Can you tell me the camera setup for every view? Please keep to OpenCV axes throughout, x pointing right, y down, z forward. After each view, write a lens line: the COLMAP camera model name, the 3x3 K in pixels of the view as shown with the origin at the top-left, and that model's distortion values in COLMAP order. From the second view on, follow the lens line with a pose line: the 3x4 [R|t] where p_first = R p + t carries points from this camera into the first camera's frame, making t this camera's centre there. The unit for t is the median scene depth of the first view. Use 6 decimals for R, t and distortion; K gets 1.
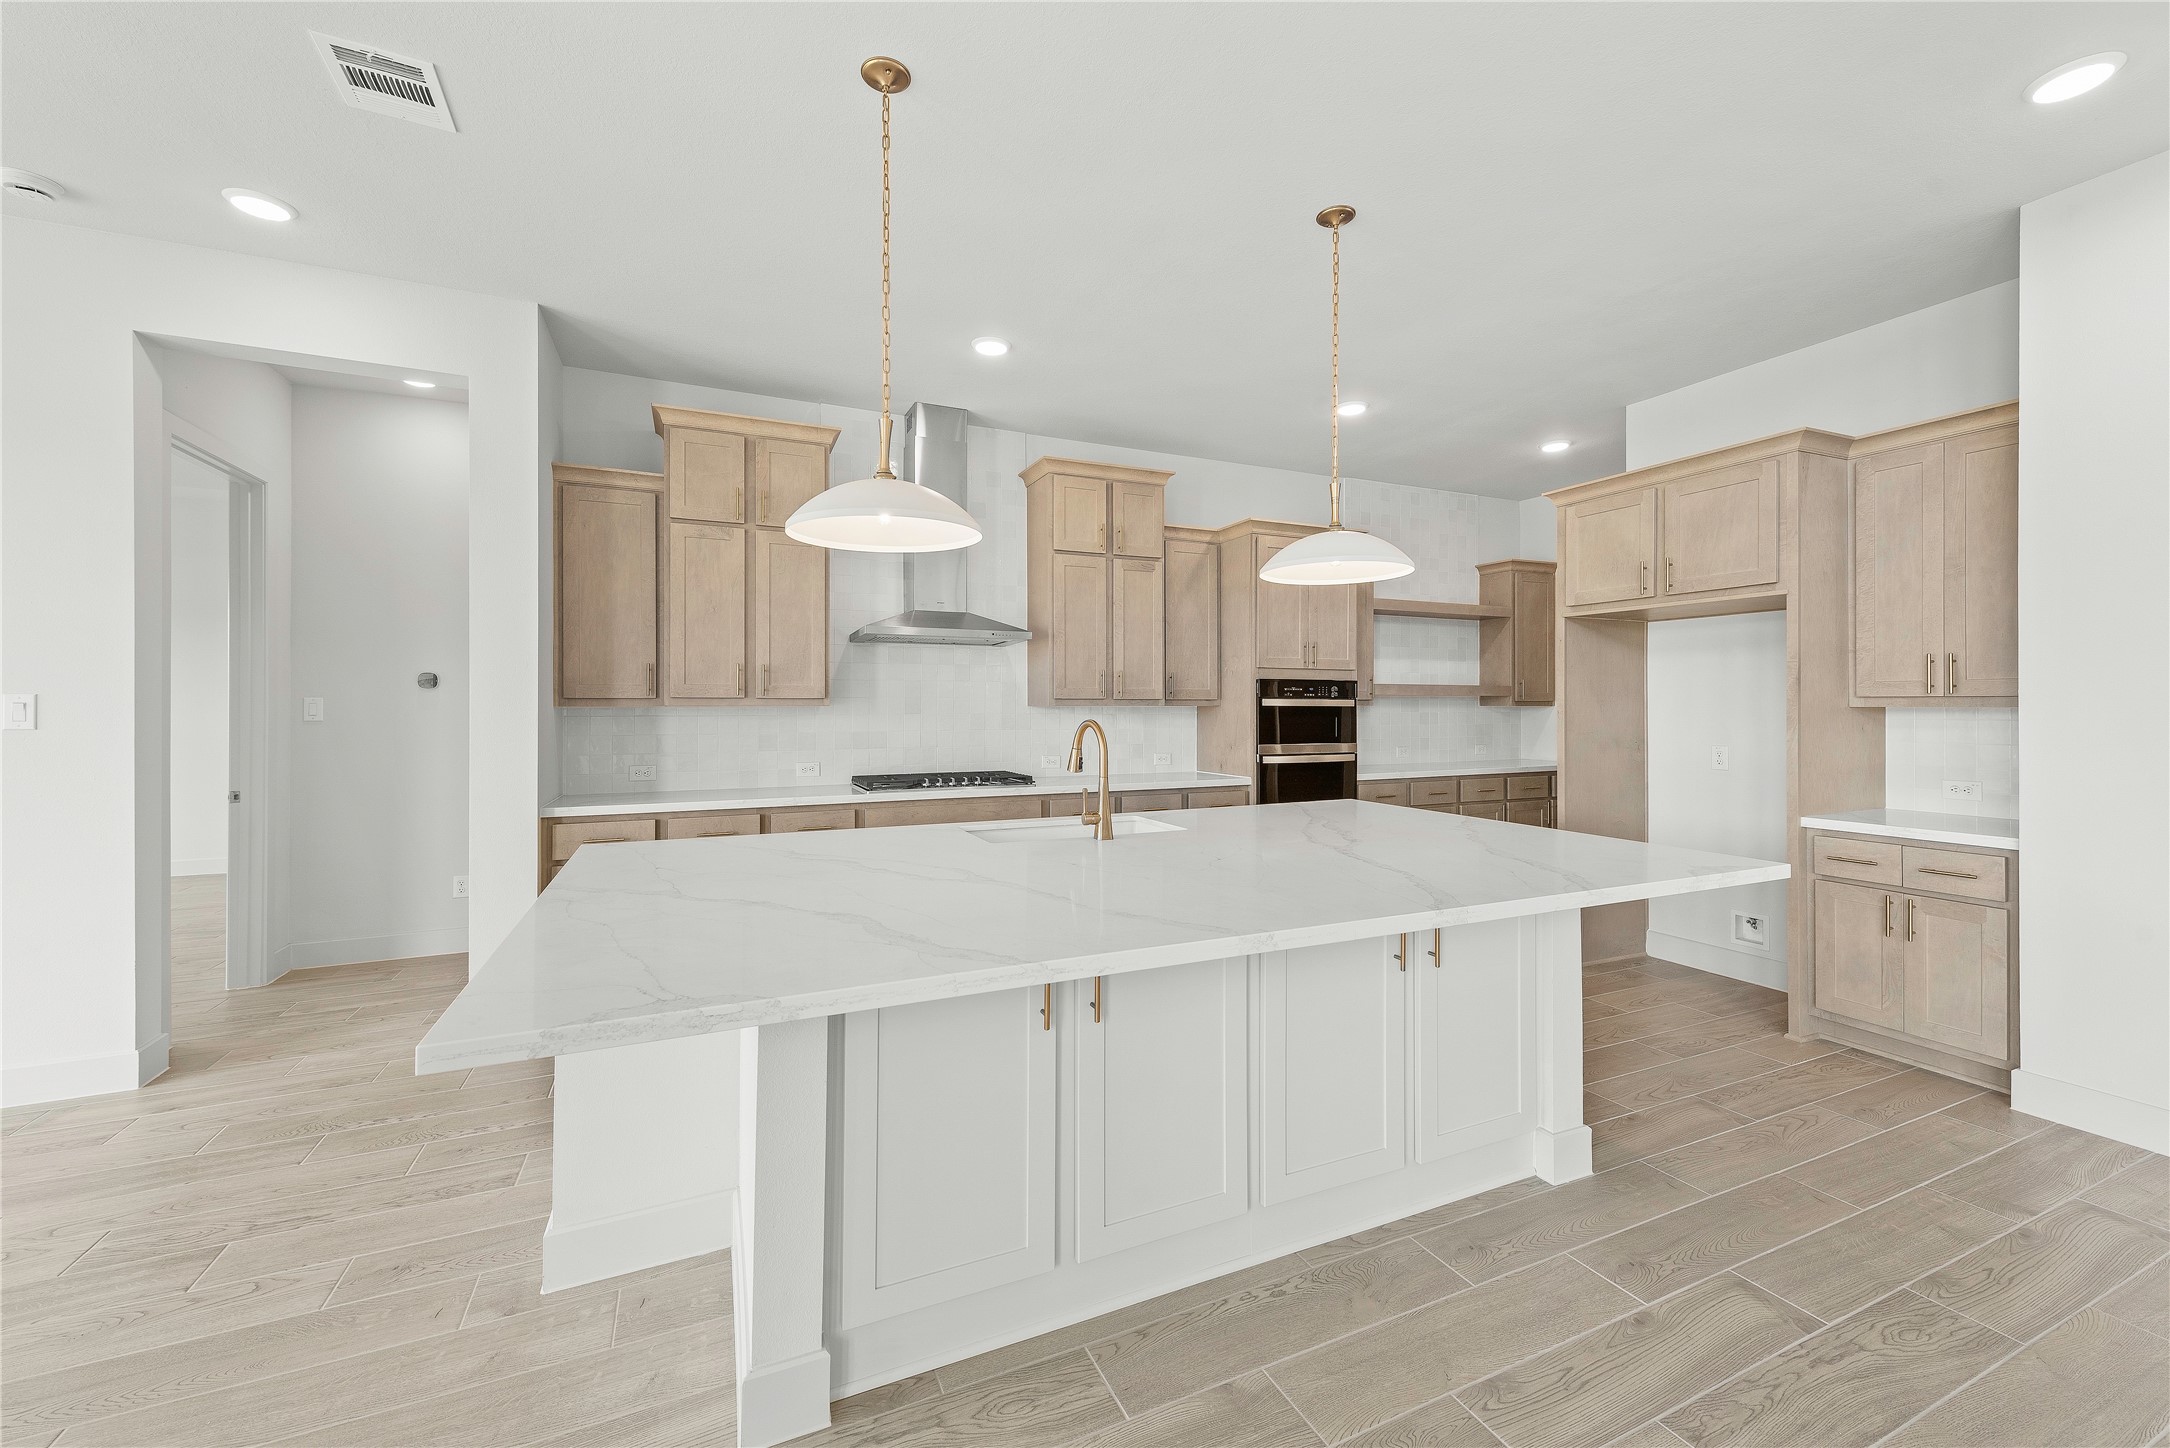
lens RADIAL K [[863.7, 0, 1082.1], [0, 863.7, 713.7], [0, 0, 1]] dist [0.008016, -0.001916]
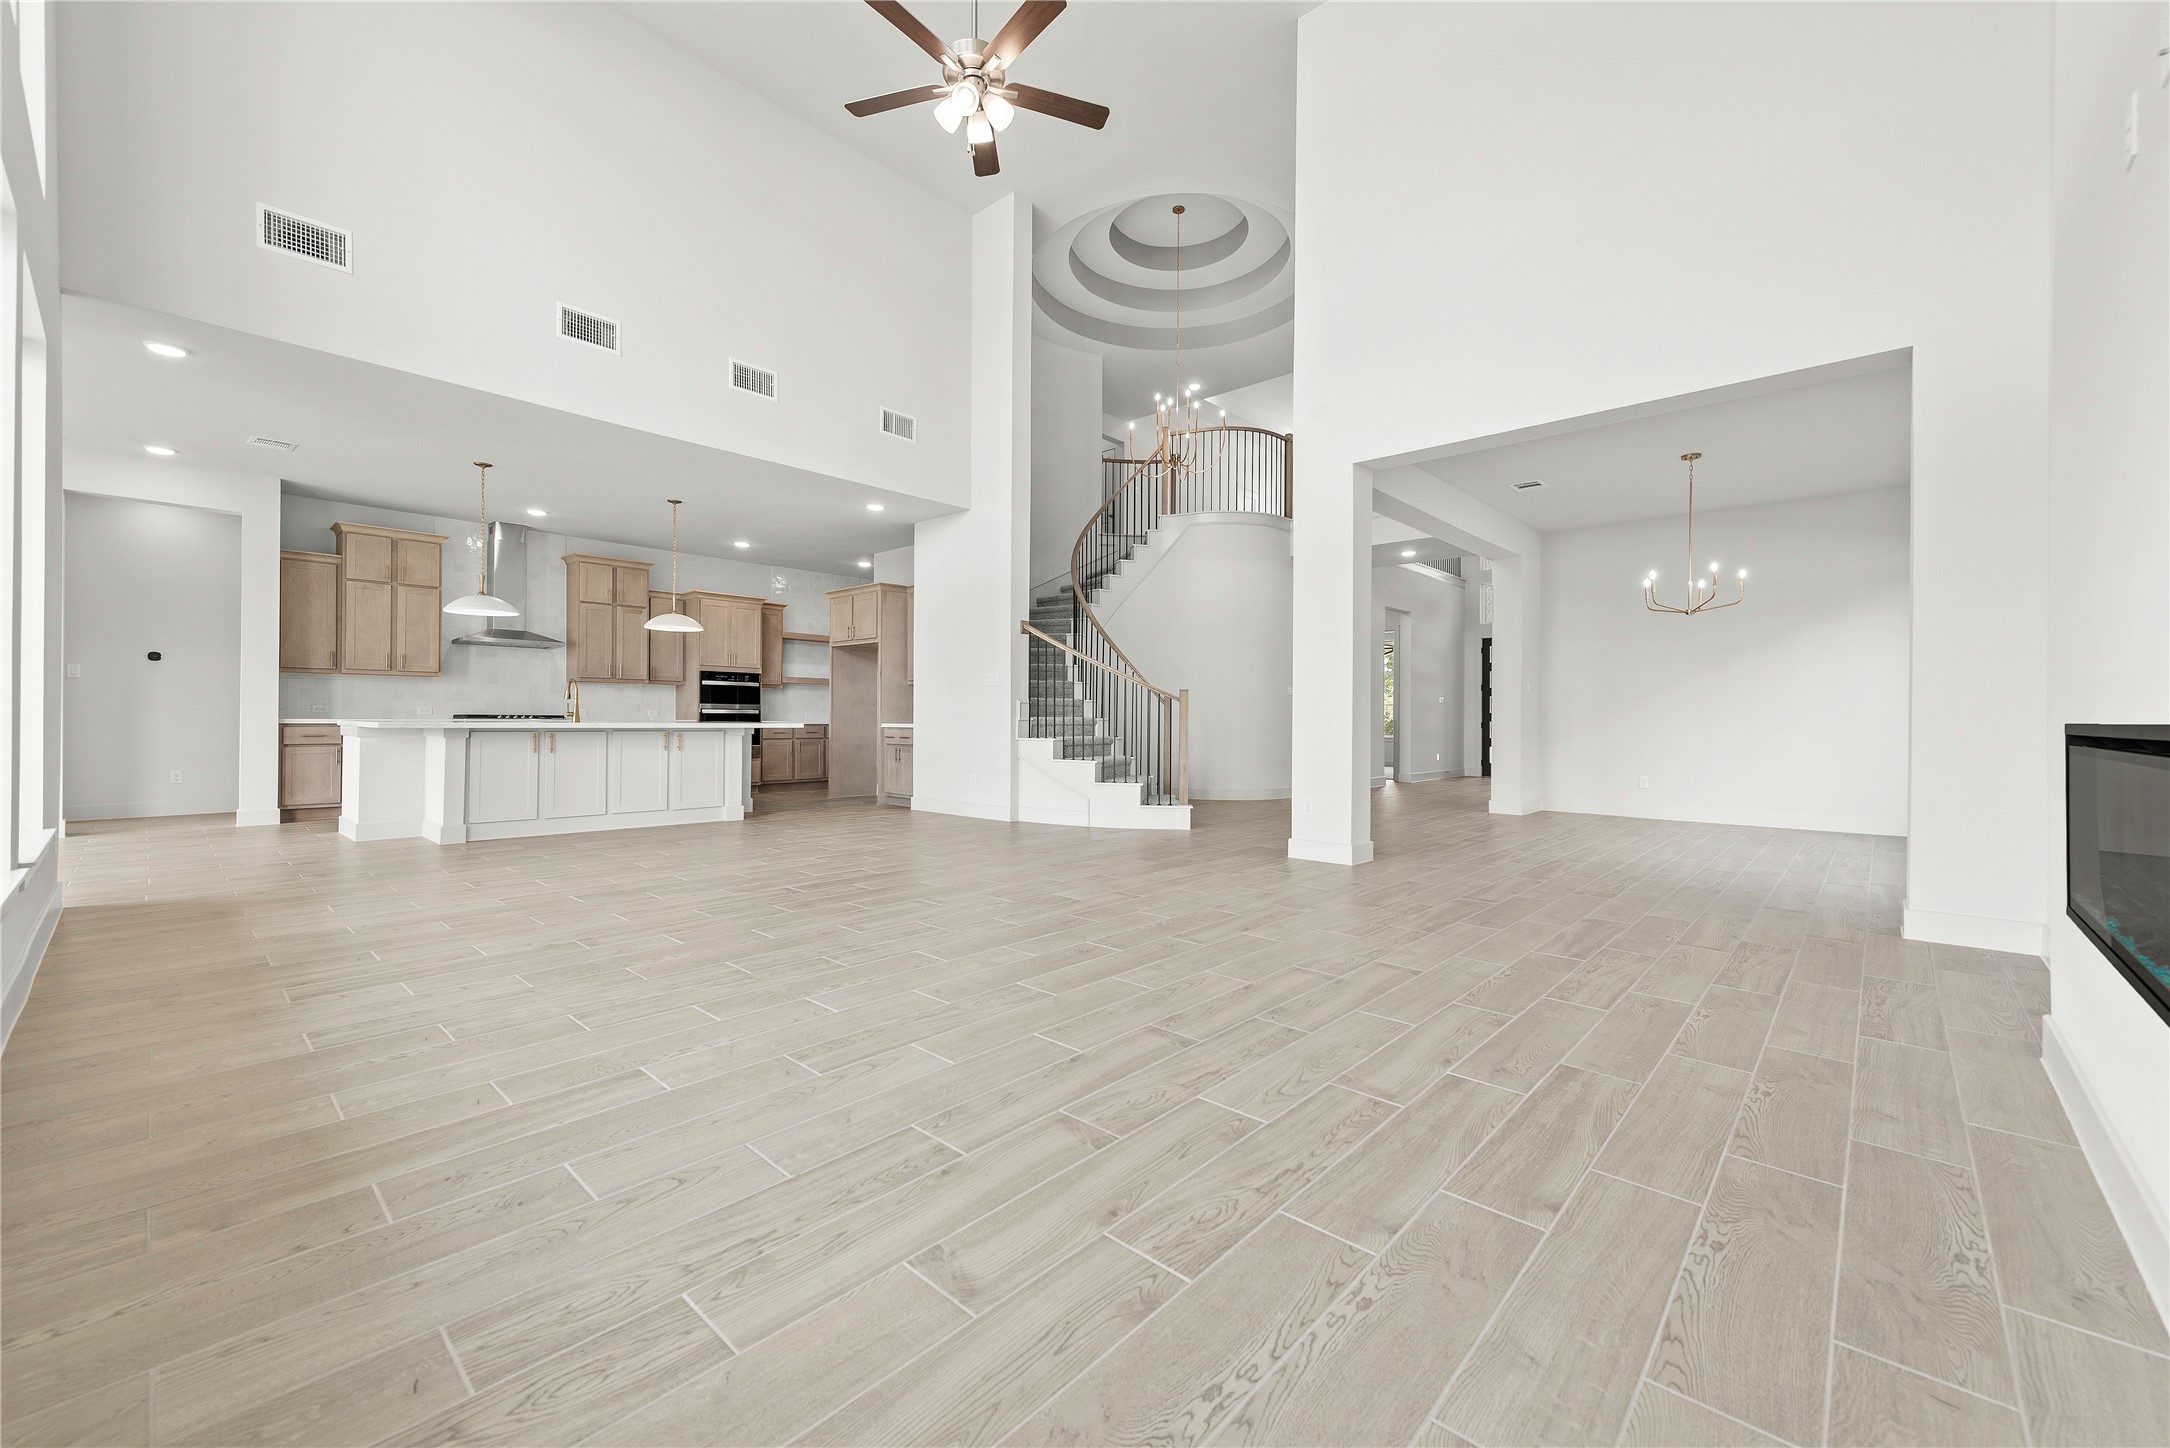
lens RADIAL K [[863.7, 0, 1090.0], [0, 863.7, 723.5], [0, 0, 1]] dist [0.008016, -0.001916]
pose [[0.917823, 0.004277, 0.396966, 0.257910], [-0.002983, 0.999988, -0.003877, 0.093893], [-0.396978, 0.002374, 0.917825, -1.290737]]
